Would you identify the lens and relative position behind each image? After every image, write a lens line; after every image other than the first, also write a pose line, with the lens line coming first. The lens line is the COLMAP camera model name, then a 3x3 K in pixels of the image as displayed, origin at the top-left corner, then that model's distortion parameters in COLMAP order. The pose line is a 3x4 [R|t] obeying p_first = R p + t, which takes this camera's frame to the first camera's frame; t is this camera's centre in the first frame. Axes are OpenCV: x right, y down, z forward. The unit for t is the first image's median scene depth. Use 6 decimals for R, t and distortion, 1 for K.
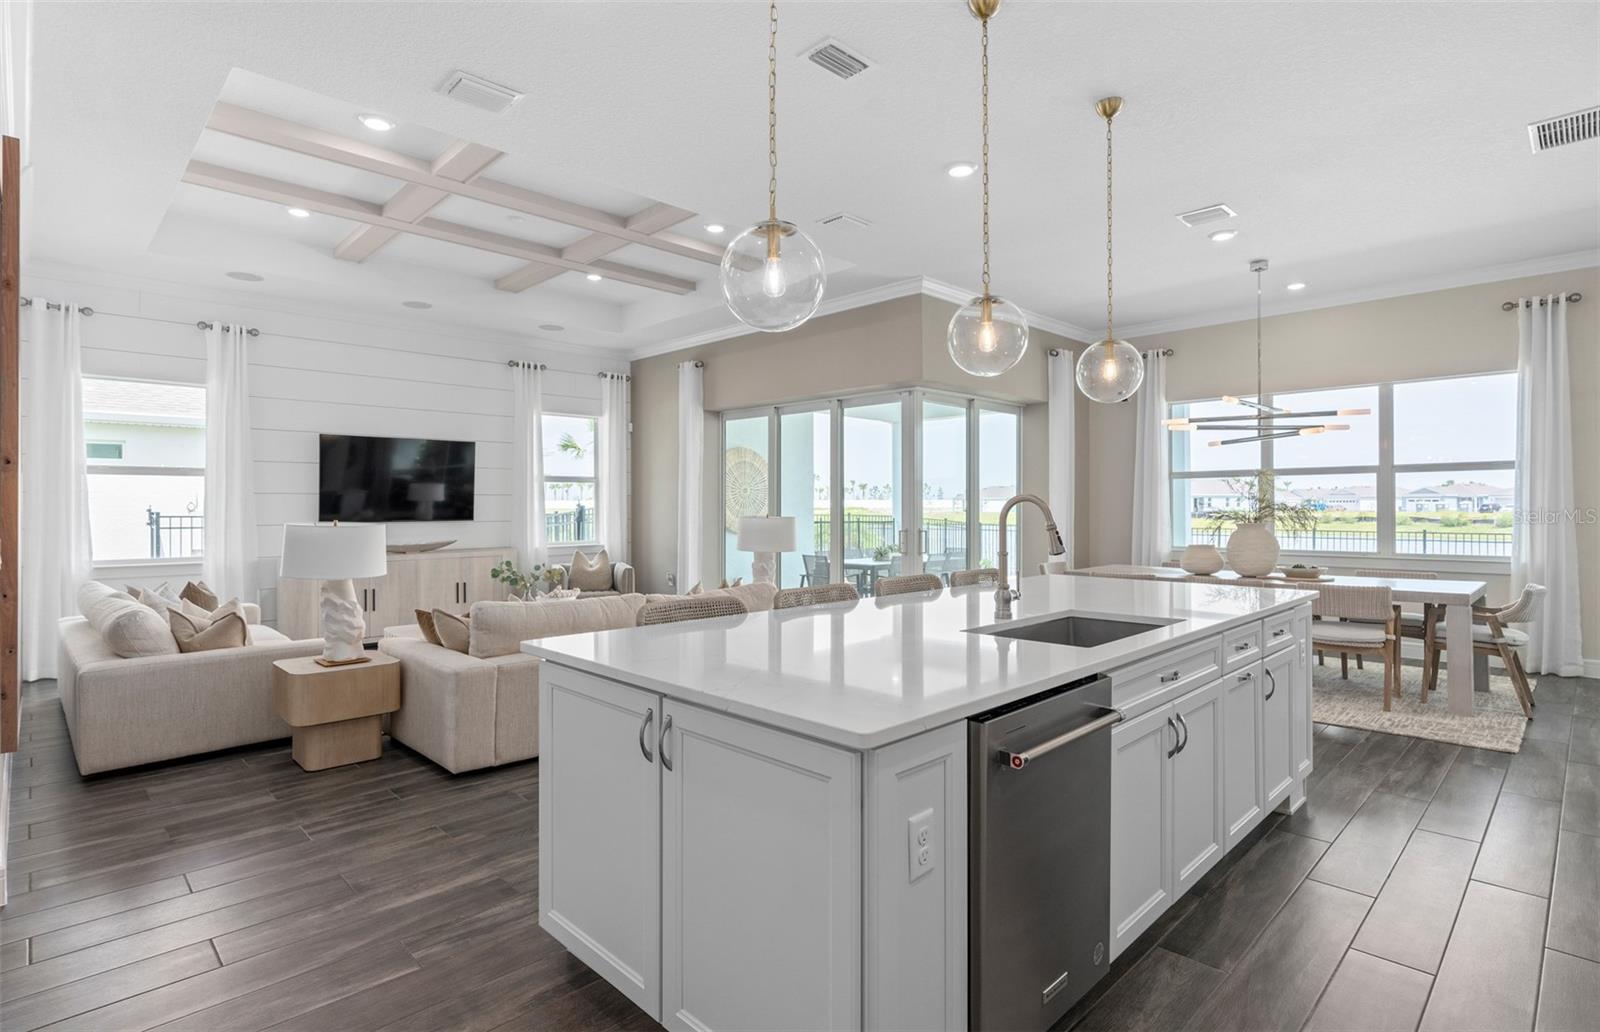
lens RADIAL K [[789.8, 0, 797.3], [0, 789.8, 509.3], [0, 0, 1]] dist [-0.006120, -0.000160]
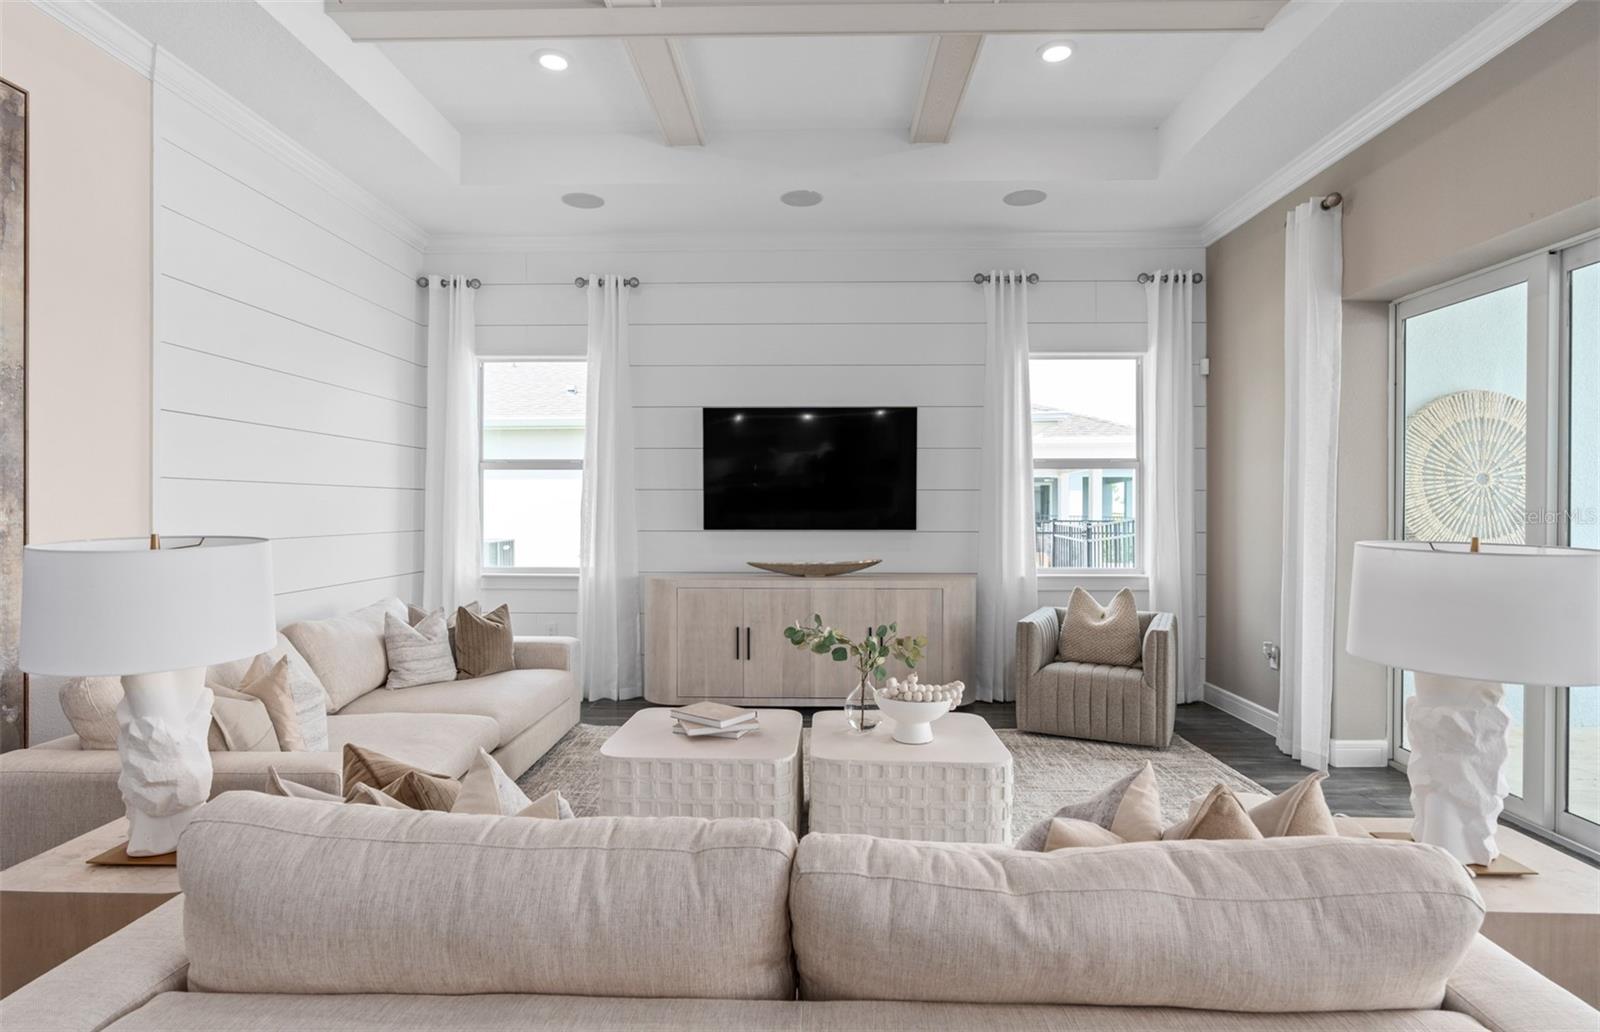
lens RADIAL K [[816.2, 0, 797.9], [0, 816.2, 511.9], [0, 0, 1]] dist [-0.004731, 0.000424]
pose [[0.694753, 0.006938, -0.719215, 0.002842], [-0.008279, 0.999964, 0.001649, -0.001172], [0.719200, 0.004809, 0.694786, 0.499890]]
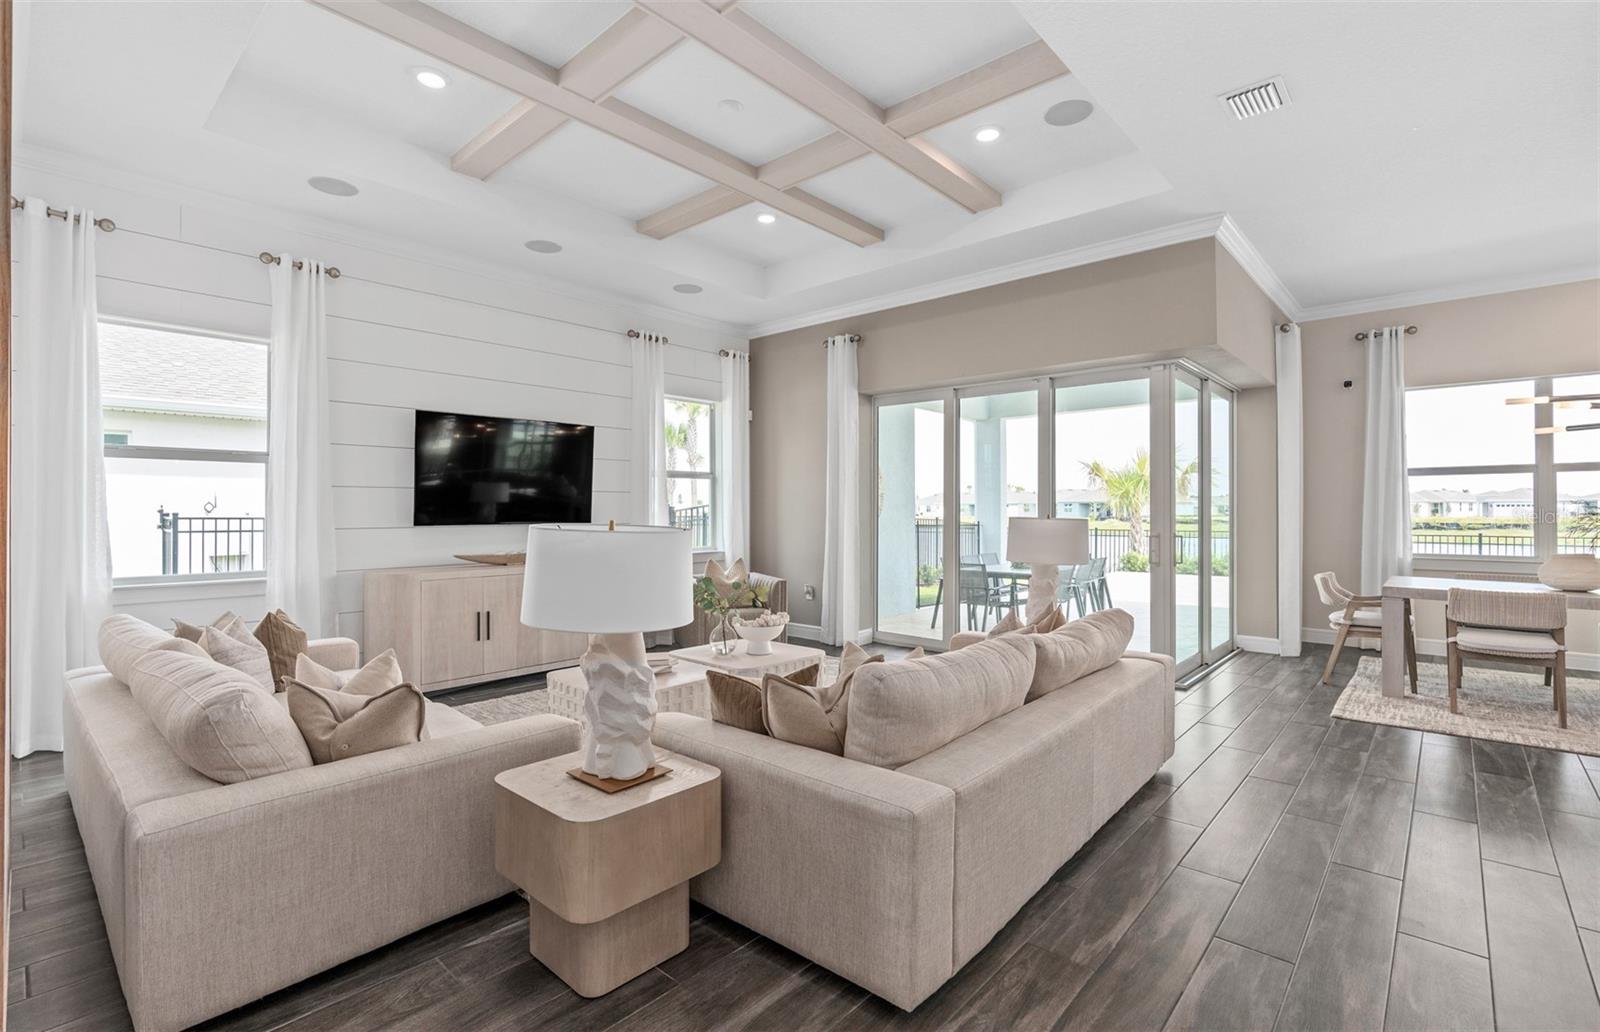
lens RADIAL K [[722.5, 0, 796.6], [0, 722.5, 511.4], [0, 0, 1]] dist [-0.008371, 0.000557]
pose [[0.998343, 0.001556, 0.057520, -0.257594], [-0.001361, 0.999993, -0.003434, 0.004737], [-0.057525, 0.003351, 0.998338, 0.258390]]
